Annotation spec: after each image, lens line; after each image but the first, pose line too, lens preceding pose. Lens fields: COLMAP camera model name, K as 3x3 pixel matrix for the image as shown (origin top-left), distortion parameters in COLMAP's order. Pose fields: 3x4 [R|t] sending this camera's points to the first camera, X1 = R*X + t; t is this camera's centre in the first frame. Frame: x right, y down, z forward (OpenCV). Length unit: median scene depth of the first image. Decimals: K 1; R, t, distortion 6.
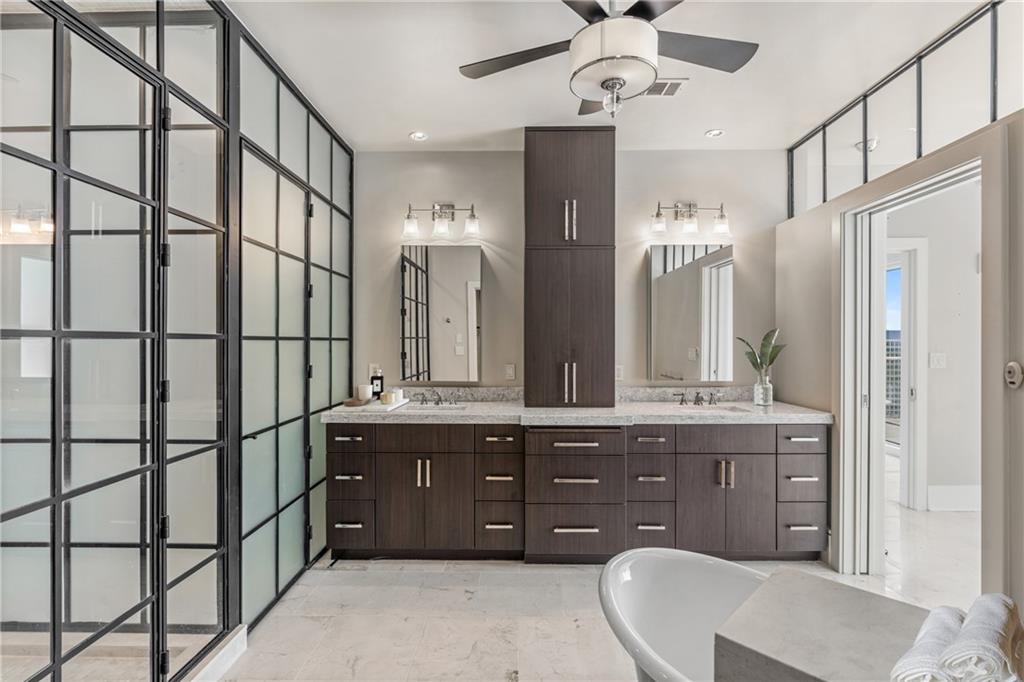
lens RADIAL K [[470.6, 0, 513.1], [0, 470.6, 342.3], [0, 0, 1]] dist [-0.009470, 0.001165]
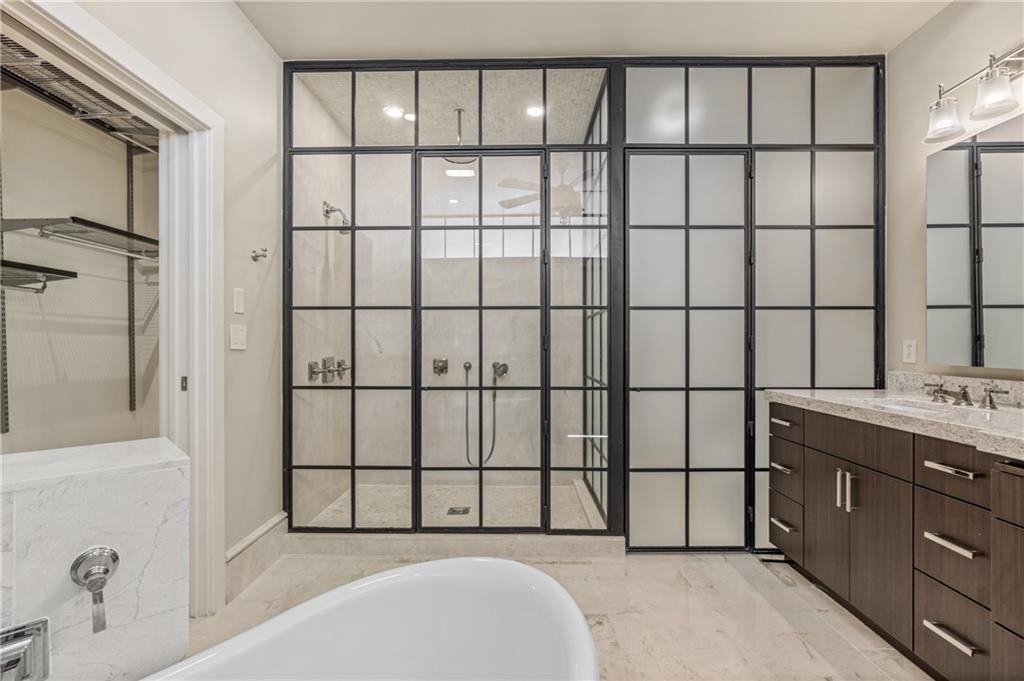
lens RADIAL K [[470.6, 0, 518.0], [0, 470.6, 345.8], [0, 0, 1]] dist [-0.009470, 0.001165]
pose [[0.003740, -0.003369, -0.999987, 0.493897], [-0.000453, 0.999994, -0.003371, 0.070590], [0.999993, 0.000466, 0.003738, 0.521407]]
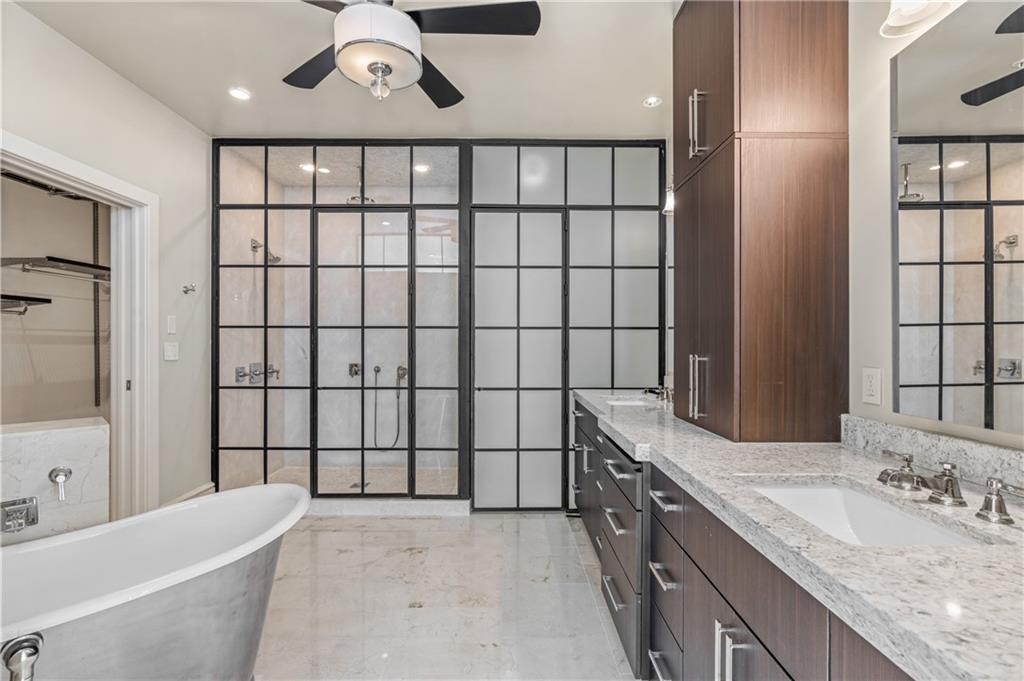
lens RADIAL K [[470.6, 0, 510.5], [0, 470.6, 342.0], [0, 0, 1]] dist [-0.009470, 0.001165]
pose [[0.023808, -0.002093, -0.999714, 0.803071], [-0.002894, 0.999993, -0.002162, 0.031849], [0.999712, 0.002944, 0.023802, 0.811823]]
